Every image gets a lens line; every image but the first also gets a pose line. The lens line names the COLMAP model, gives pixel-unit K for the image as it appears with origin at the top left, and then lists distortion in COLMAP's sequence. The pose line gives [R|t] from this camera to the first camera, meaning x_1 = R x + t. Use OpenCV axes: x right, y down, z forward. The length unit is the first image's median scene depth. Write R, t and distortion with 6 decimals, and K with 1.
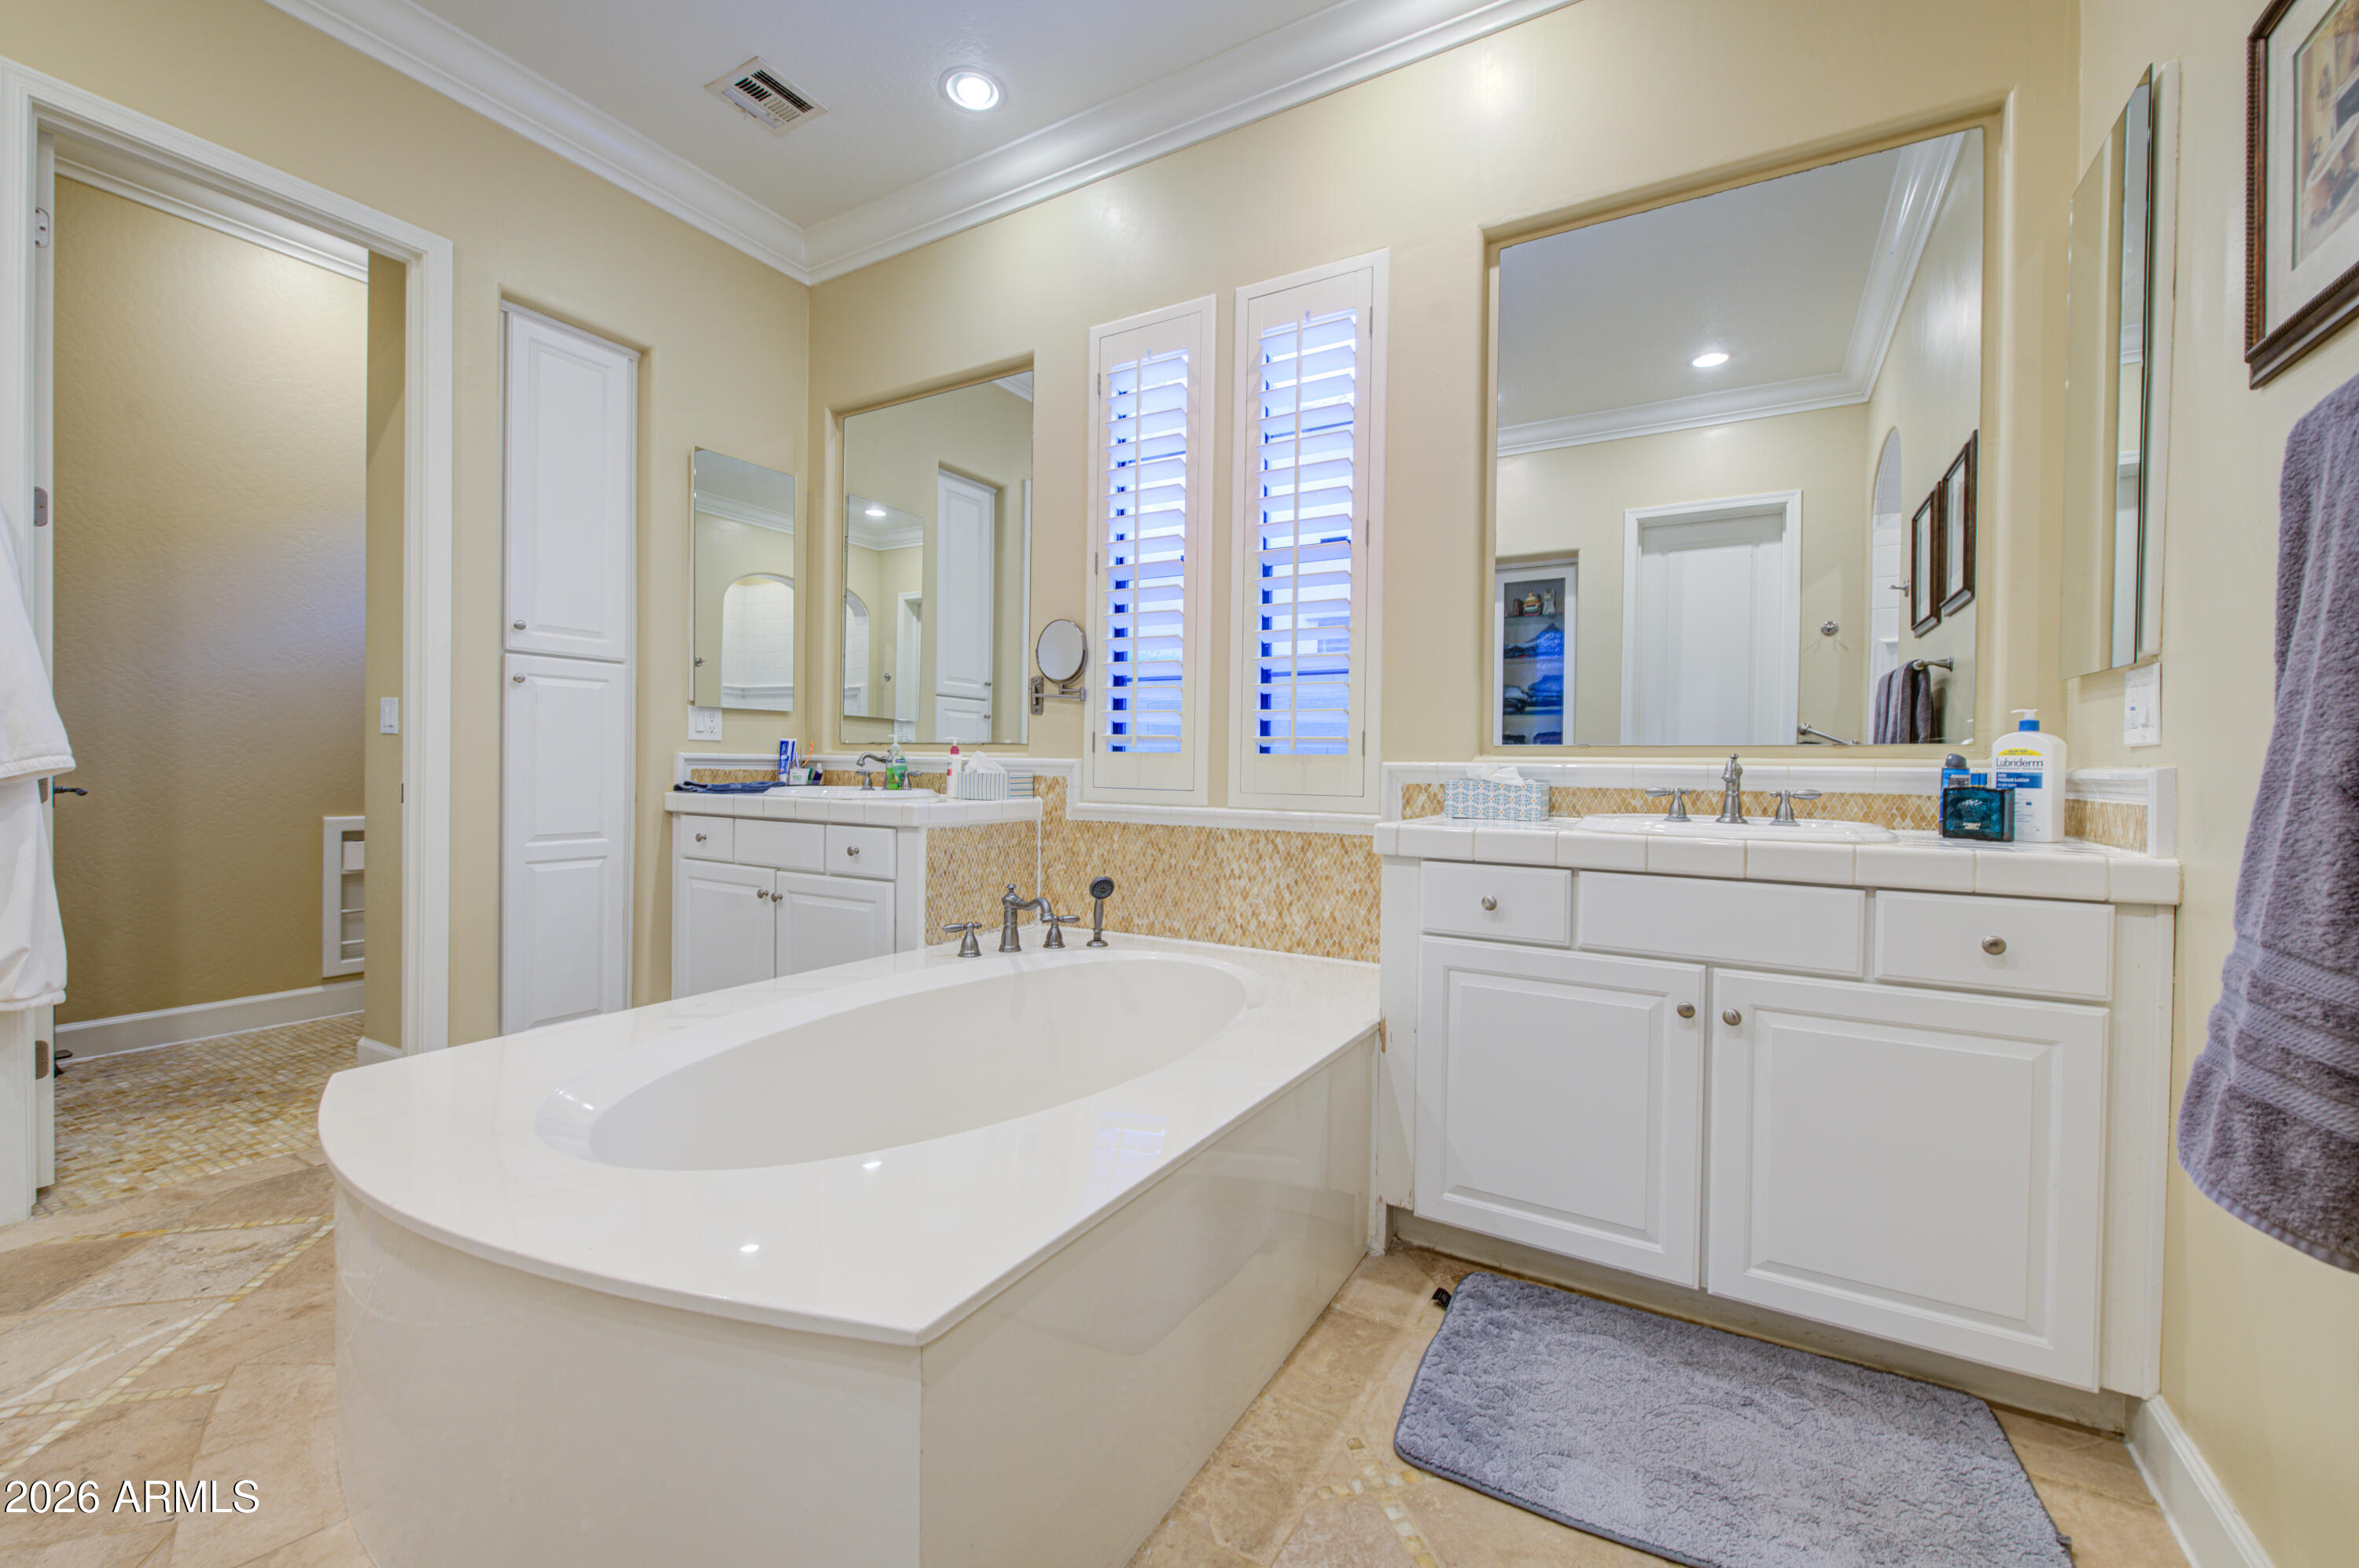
lens RADIAL K [[935.8, 0, 1178.6], [0, 935.8, 773.5], [0, 0, 1]] dist [-0.000836, -0.000245]
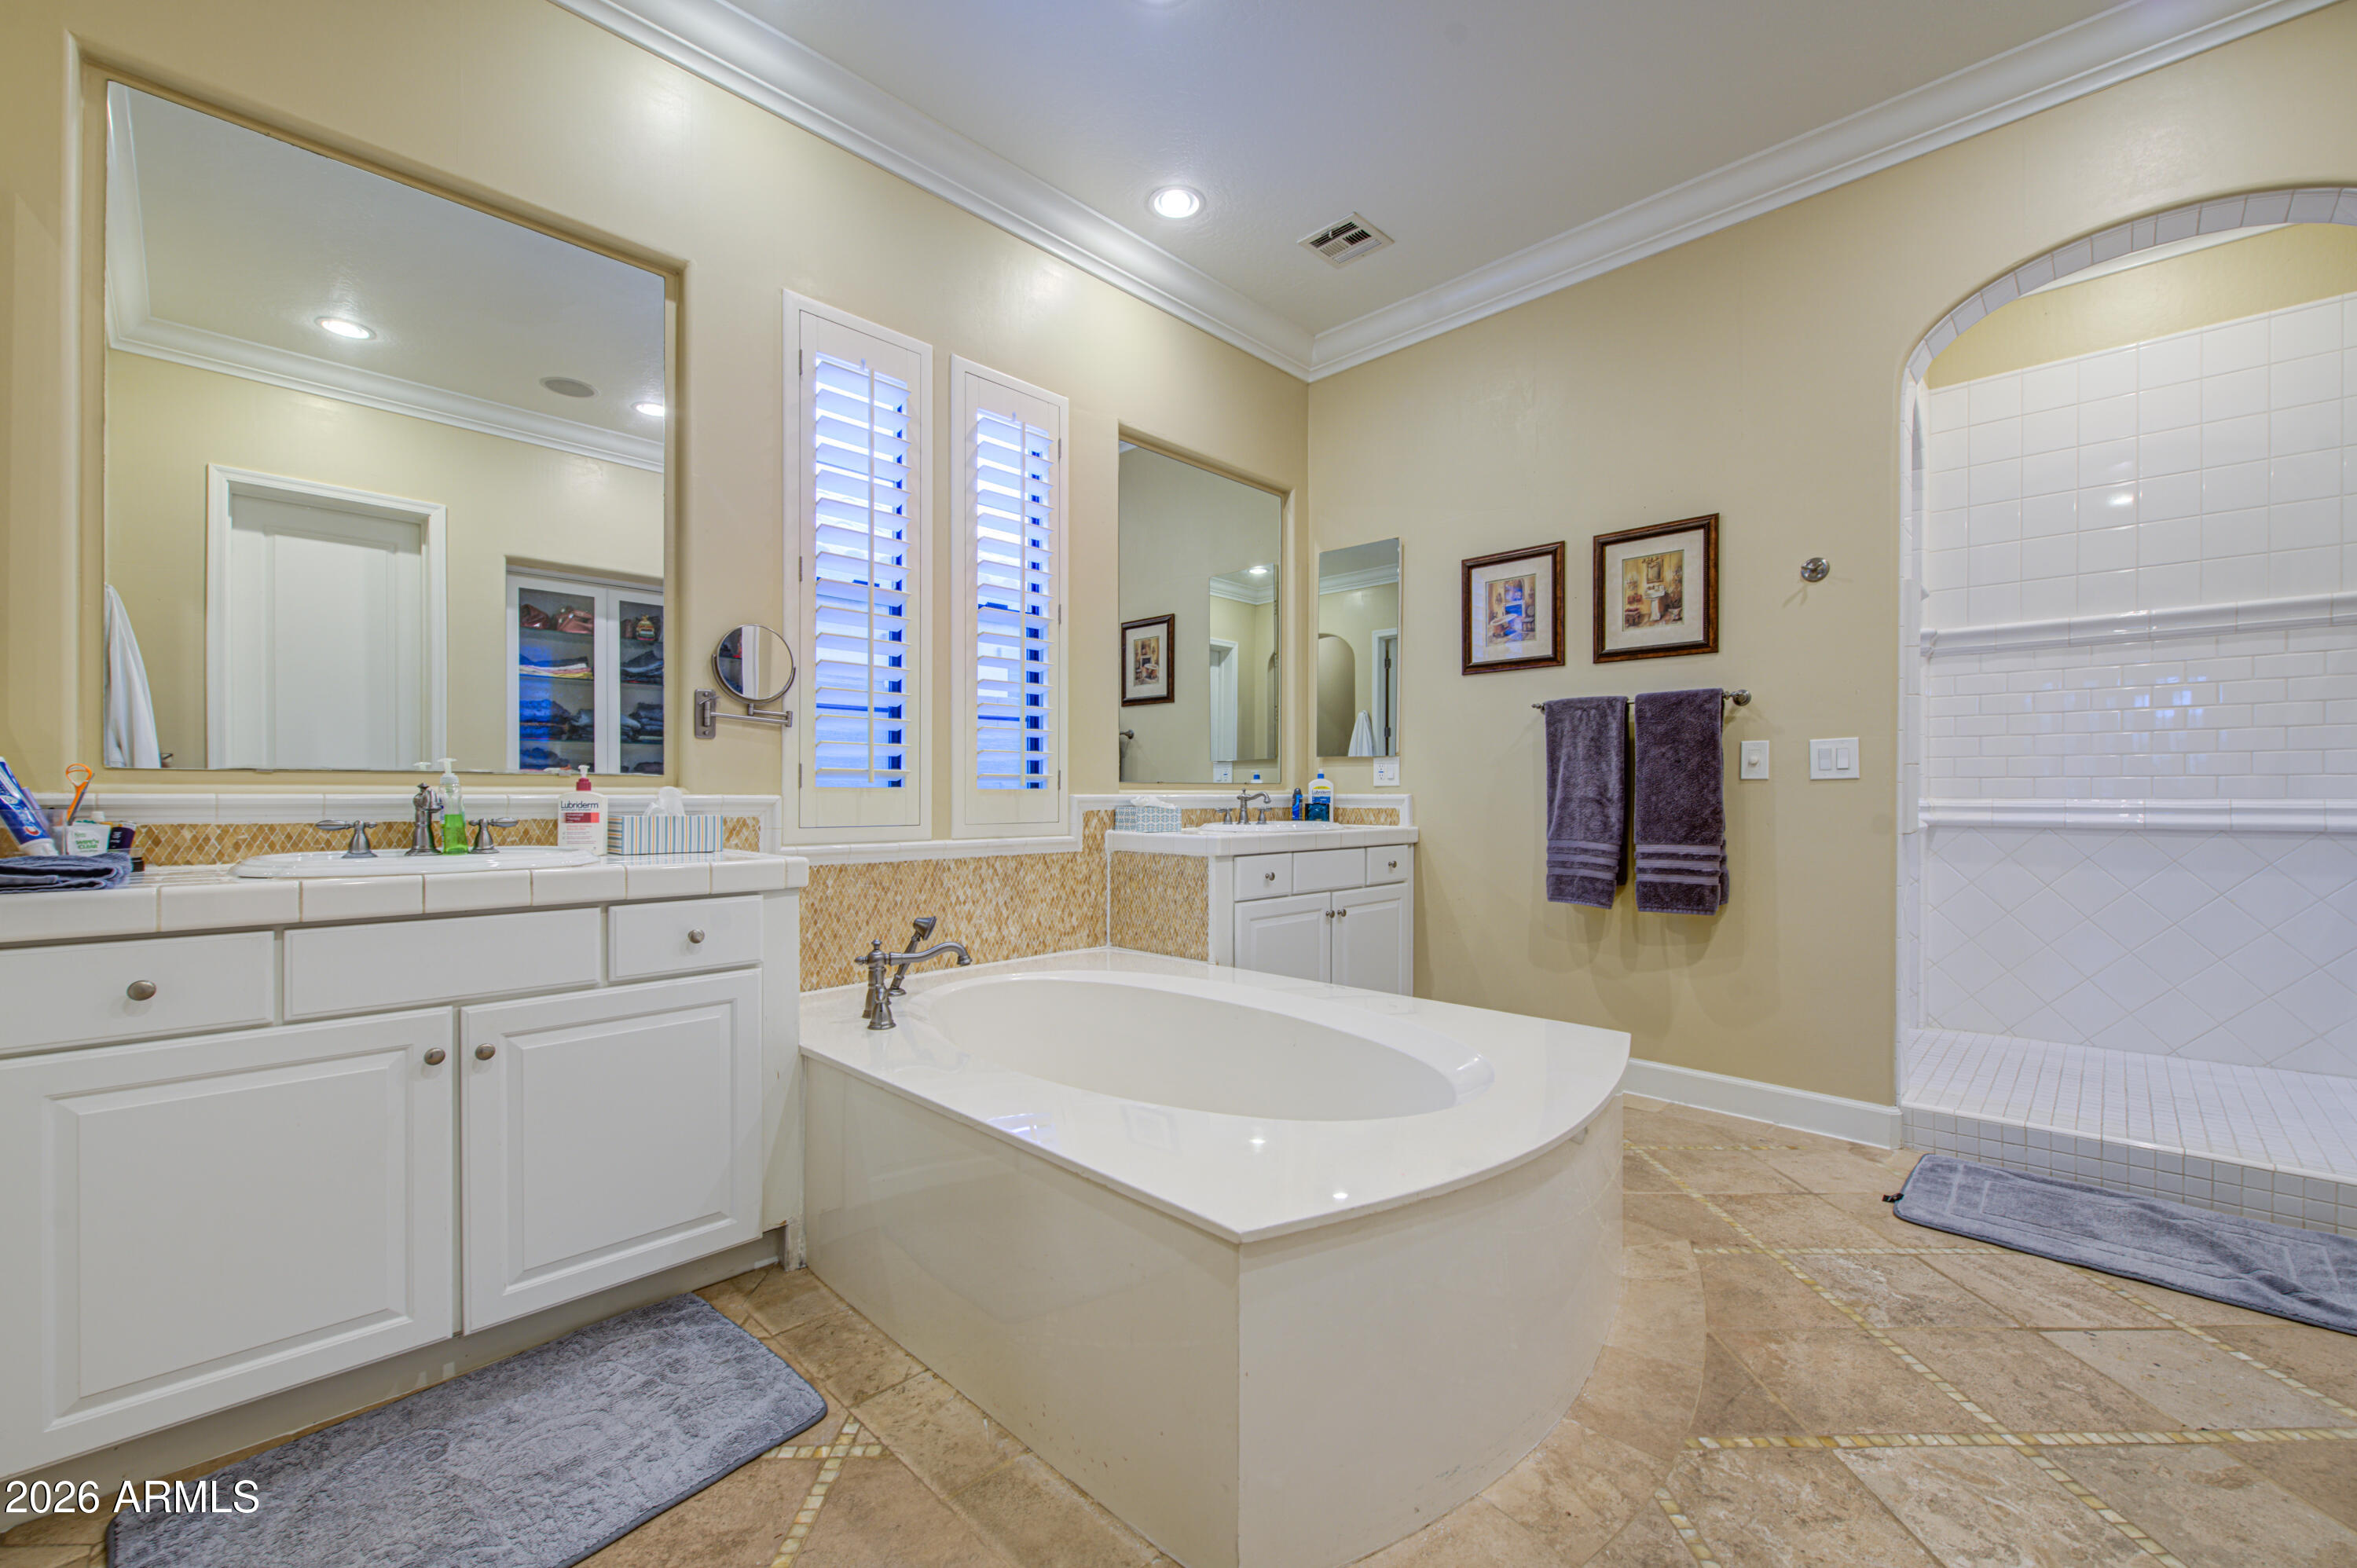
lens RADIAL K [[962.3, 0, 1181.1], [0, 962.3, 797.0], [0, 0, 1]] dist [-0.002928, -0.000641]
pose [[0.235186, -0.017347, 0.971796, -0.947448], [0.012376, 0.999813, 0.014852, -0.024581], [-0.971872, 0.008534, 0.235357, 0.489180]]
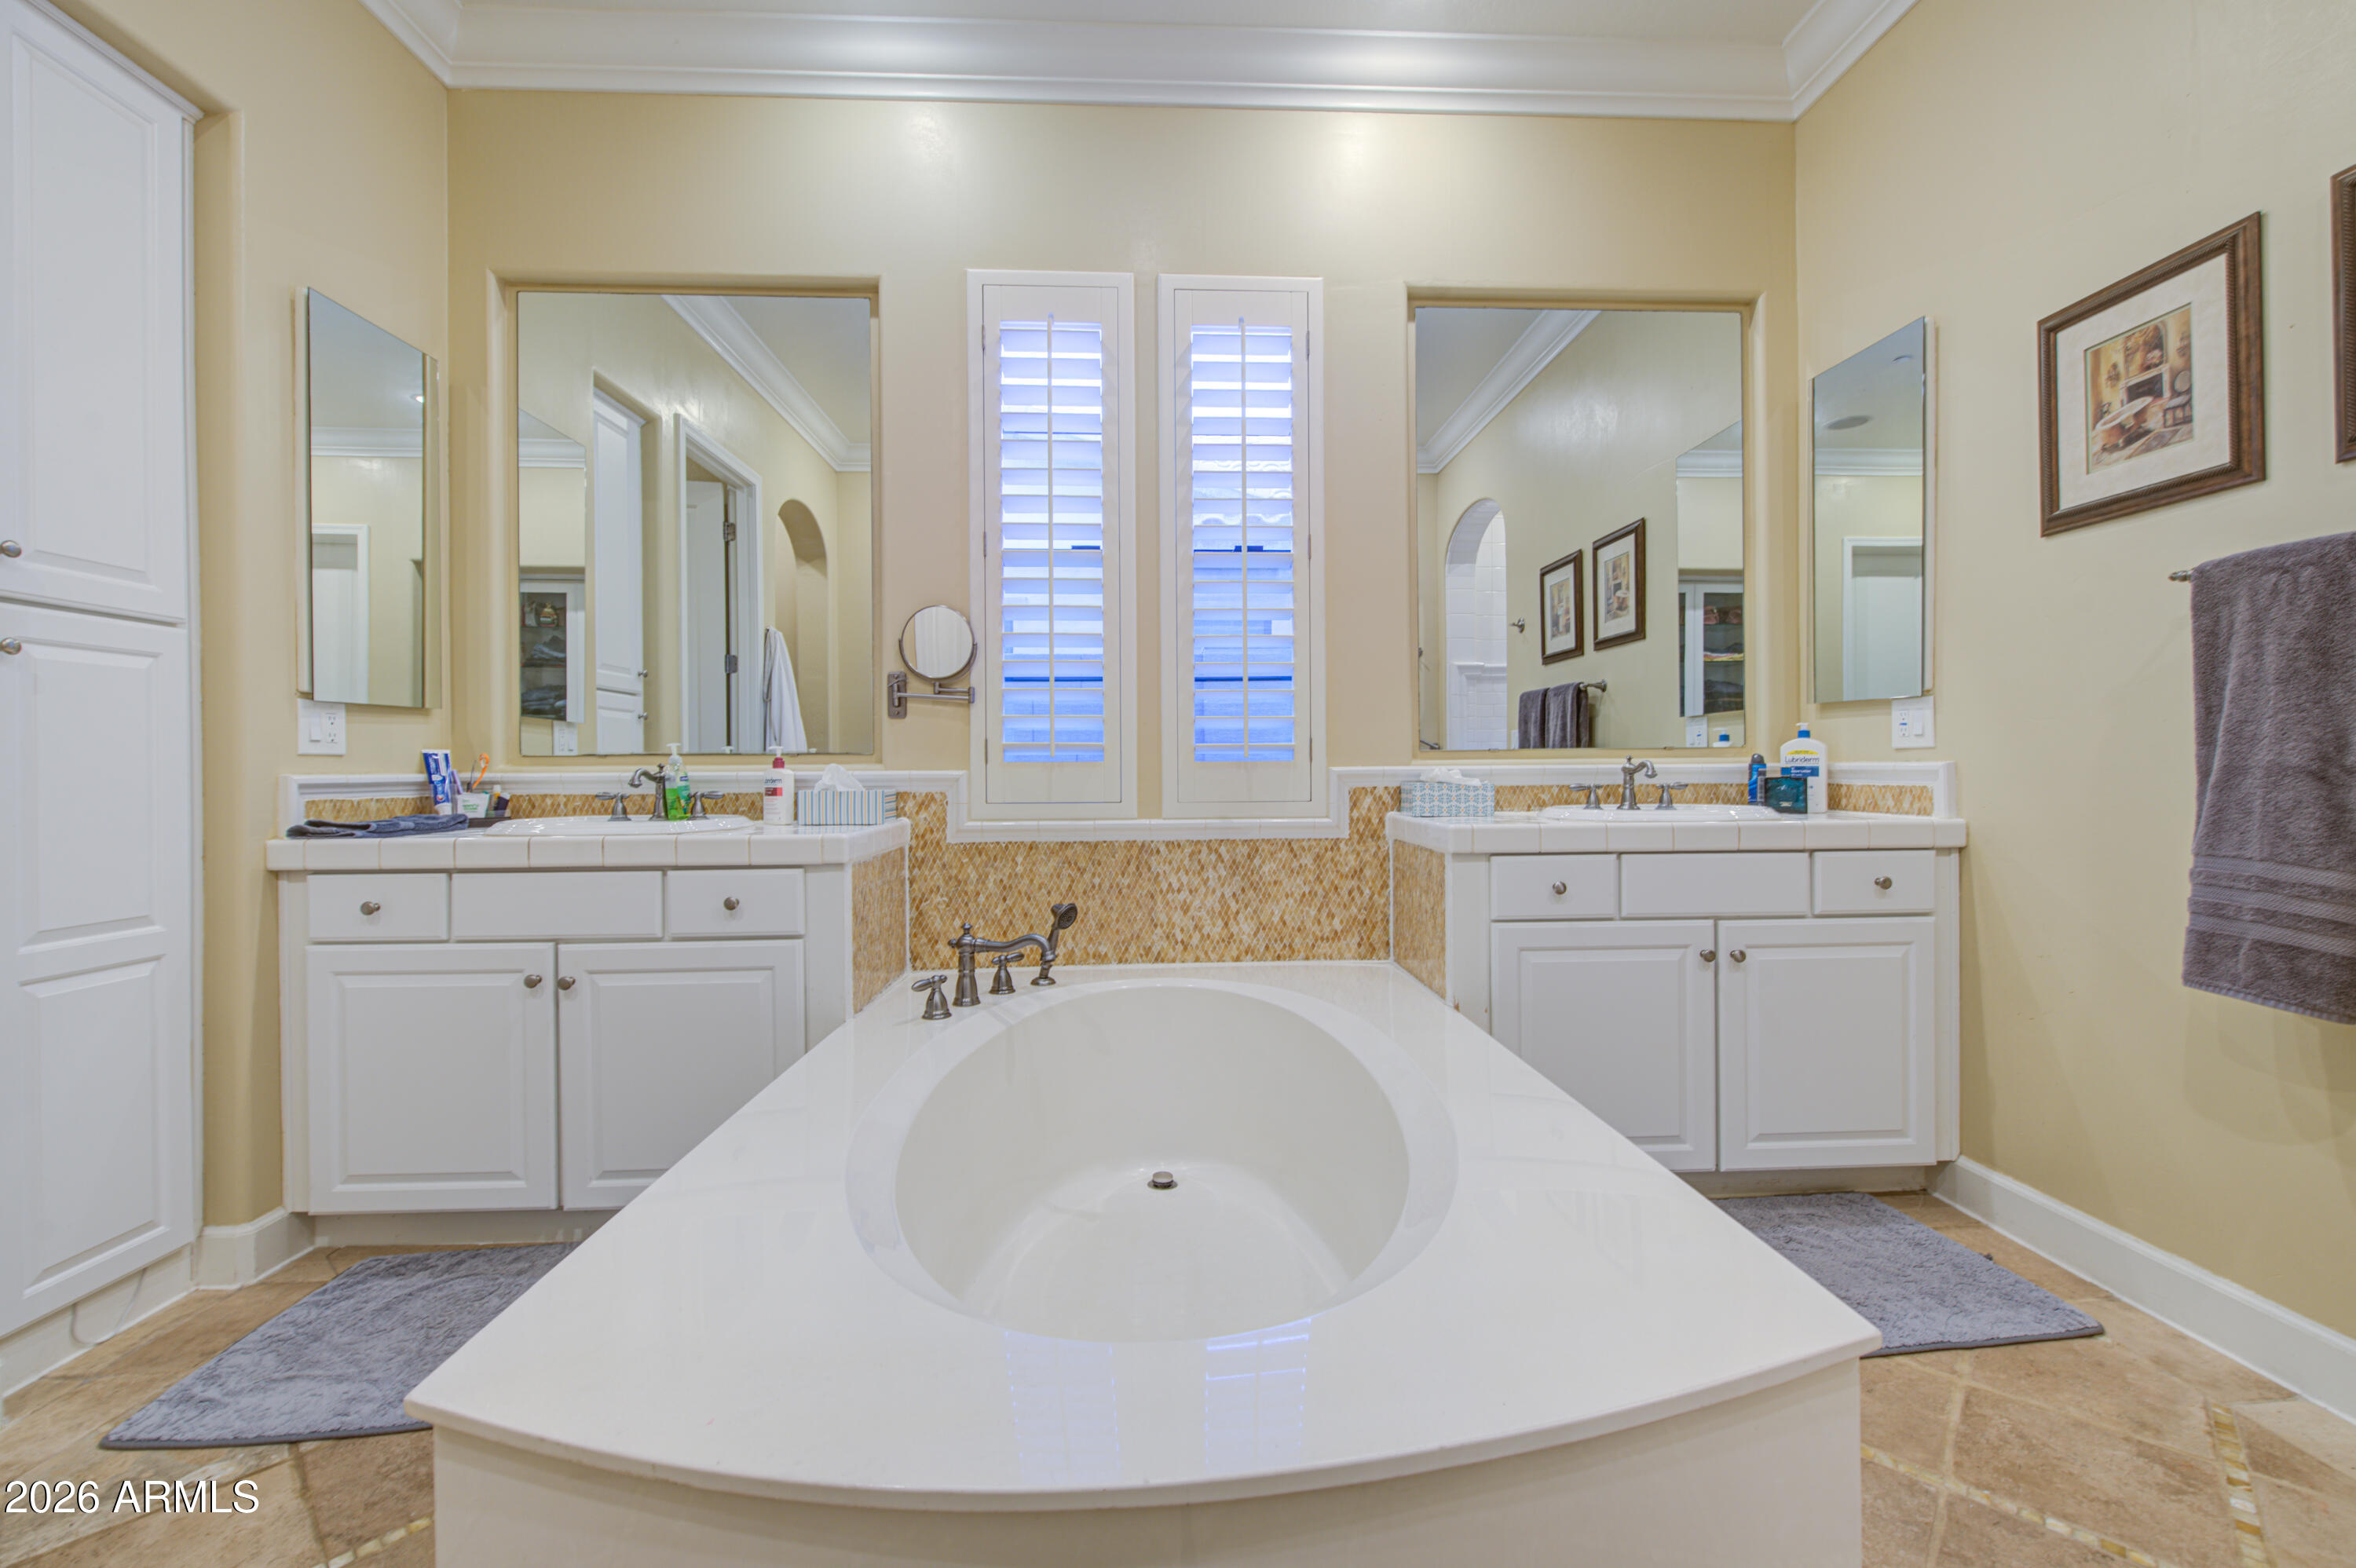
lens RADIAL K [[973.2, 0, 1180.9], [0, 973.2, 769.2], [0, 0, 1]] dist [0.002370, -0.002795]
pose [[0.835140, -0.021927, 0.549600, -0.472738], [0.025538, 0.999673, 0.001077, -0.014249], [-0.549444, 0.013137, 0.835427, 0.164978]]
